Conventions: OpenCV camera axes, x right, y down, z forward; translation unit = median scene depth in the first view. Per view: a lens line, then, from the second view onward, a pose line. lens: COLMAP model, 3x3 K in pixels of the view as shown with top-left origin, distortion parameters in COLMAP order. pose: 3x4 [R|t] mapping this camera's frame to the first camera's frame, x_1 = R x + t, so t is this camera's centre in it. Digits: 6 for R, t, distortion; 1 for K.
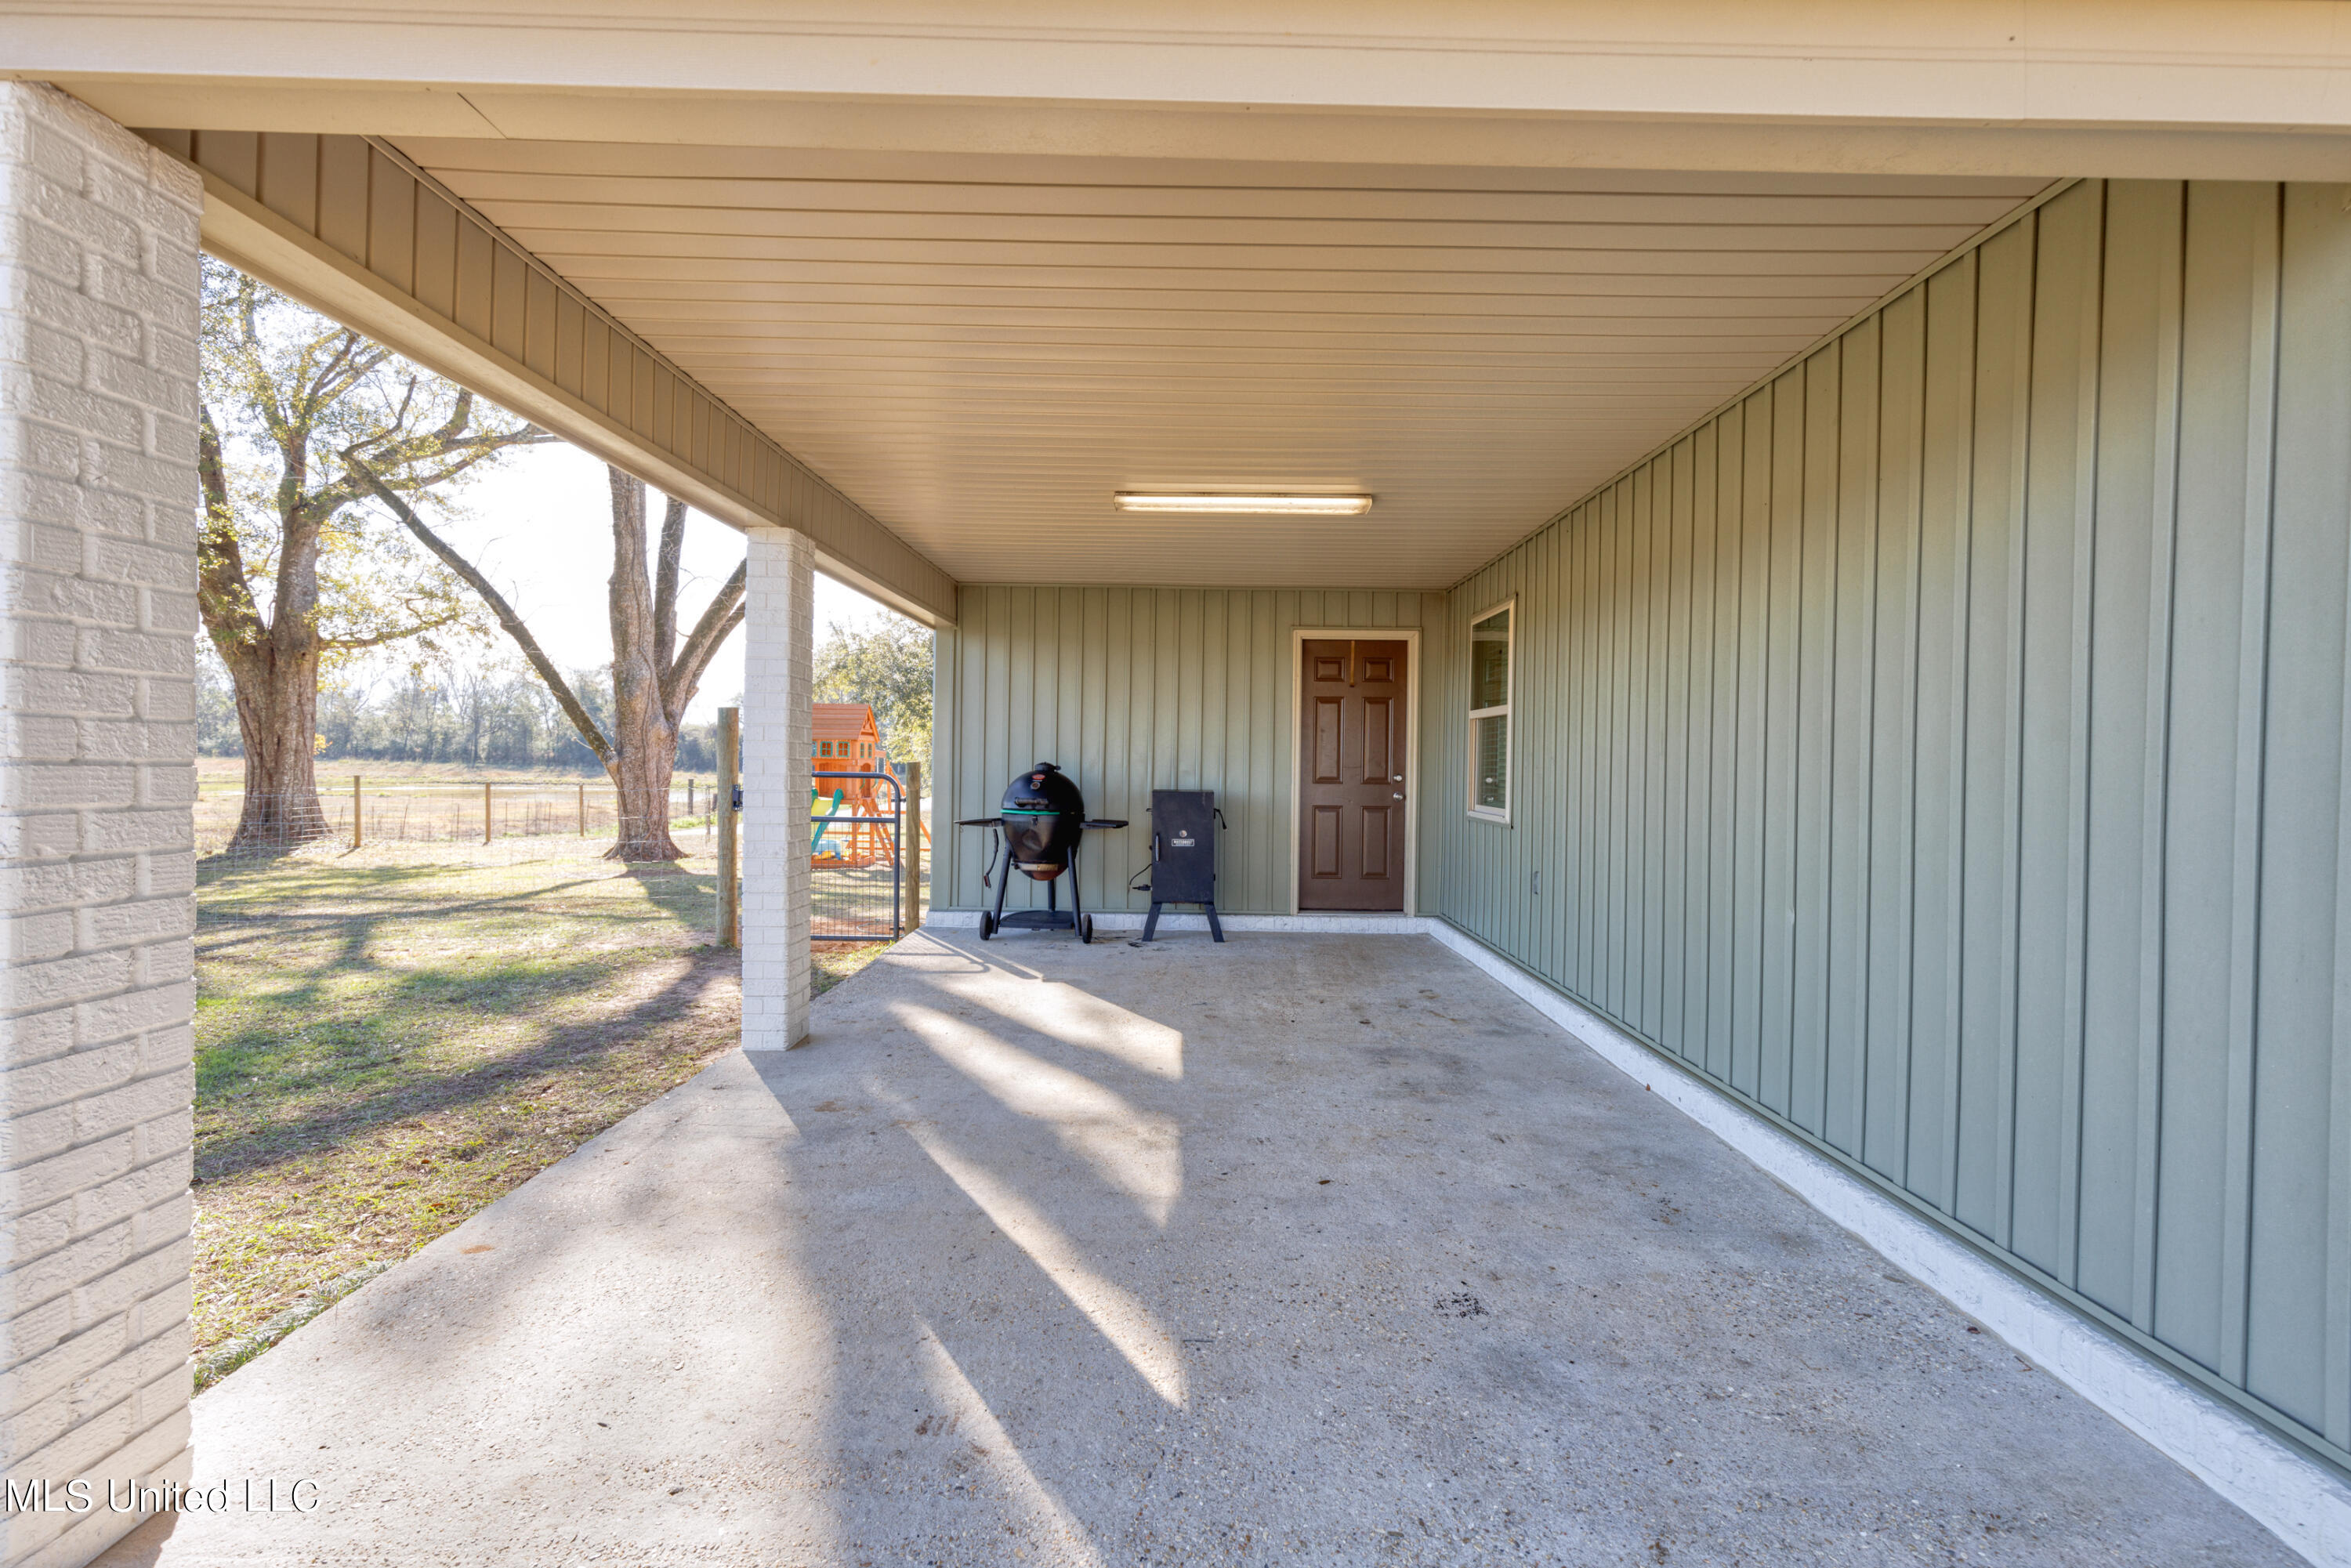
lens RADIAL K [[1069.6, 0, 1182.2], [0, 1069.6, 780.6], [0, 0, 1]] dist [0.000002, -0.000008]
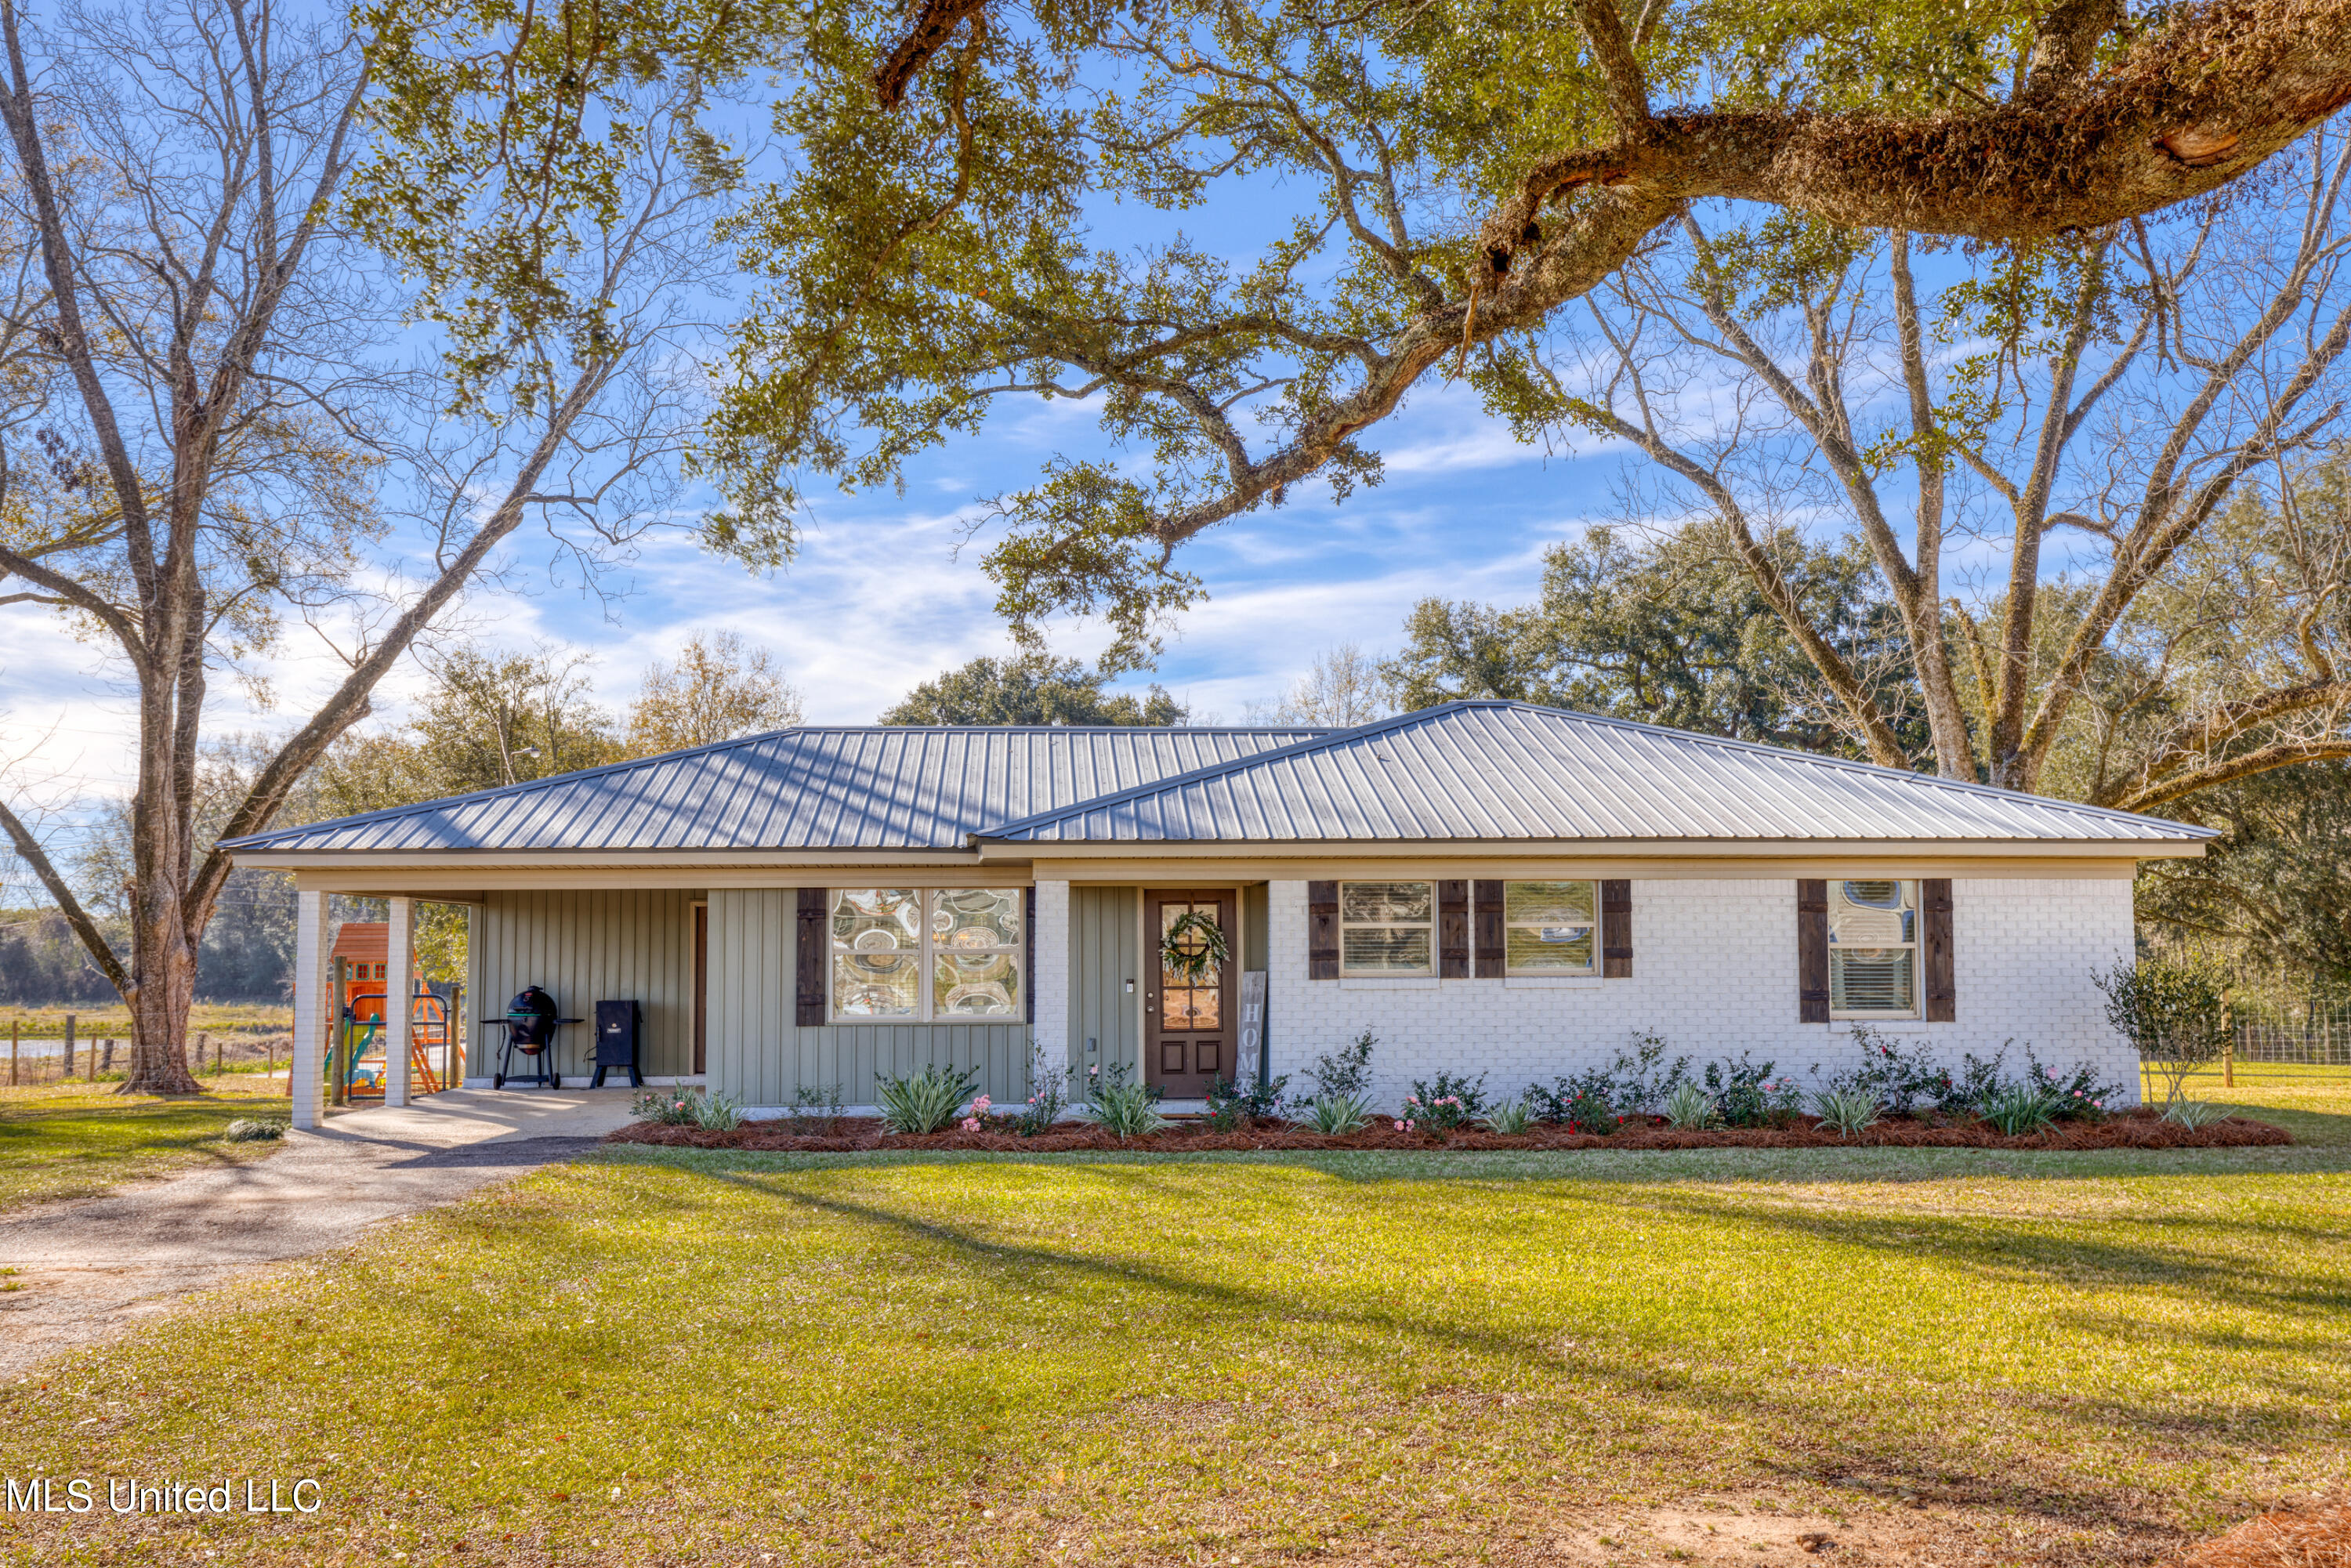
lens RADIAL K [[2398.7, 0, 1173.9], [0, 2398.7, 780.3], [0, 0, 1]] dist [0.006600, 0.000000]
pose [[0.998722, -0.017924, 0.047254, 0.689322], [0.022200, 0.995552, -0.091563, 0.029386], [-0.045403, 0.092495, 0.994677, -2.776575]]
